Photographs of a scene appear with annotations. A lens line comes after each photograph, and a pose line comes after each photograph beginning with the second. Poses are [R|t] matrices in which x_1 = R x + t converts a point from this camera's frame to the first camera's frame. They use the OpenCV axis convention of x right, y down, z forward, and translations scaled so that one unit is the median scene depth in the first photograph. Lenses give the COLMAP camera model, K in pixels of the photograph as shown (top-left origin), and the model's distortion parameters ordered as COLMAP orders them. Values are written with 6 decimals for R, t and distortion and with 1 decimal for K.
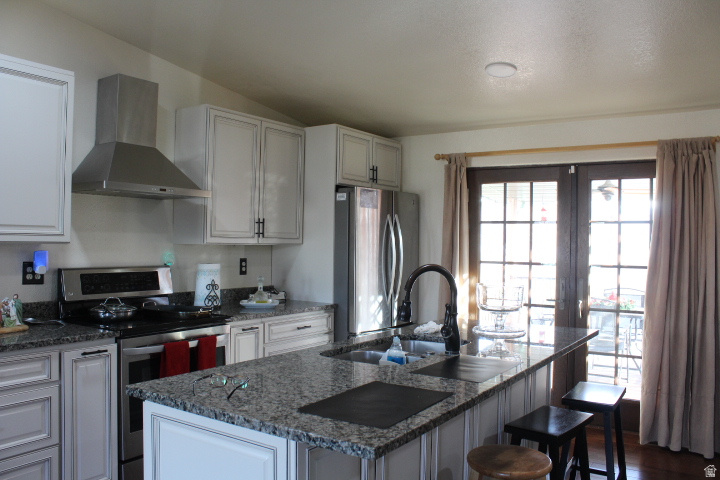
lens RADIAL K [[604.5, 0, 358.0], [0, 604.5, 236.3], [0, 0, 1]] dist [-0.124558, 0.100789]
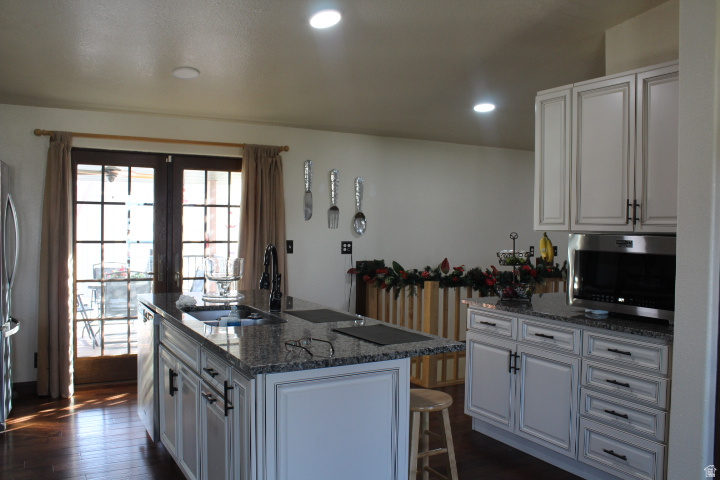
lens RADIAL K [[604.5, 0, 355.2], [0, 604.5, 239.8], [0, 0, 1]] dist [-0.124558, 0.100789]
pose [[0.449331, -0.031418, 0.892813, -0.519168], [-0.007376, 0.999217, 0.038875, -0.003460], [-0.893335, -0.024053, 0.448747, 0.158930]]
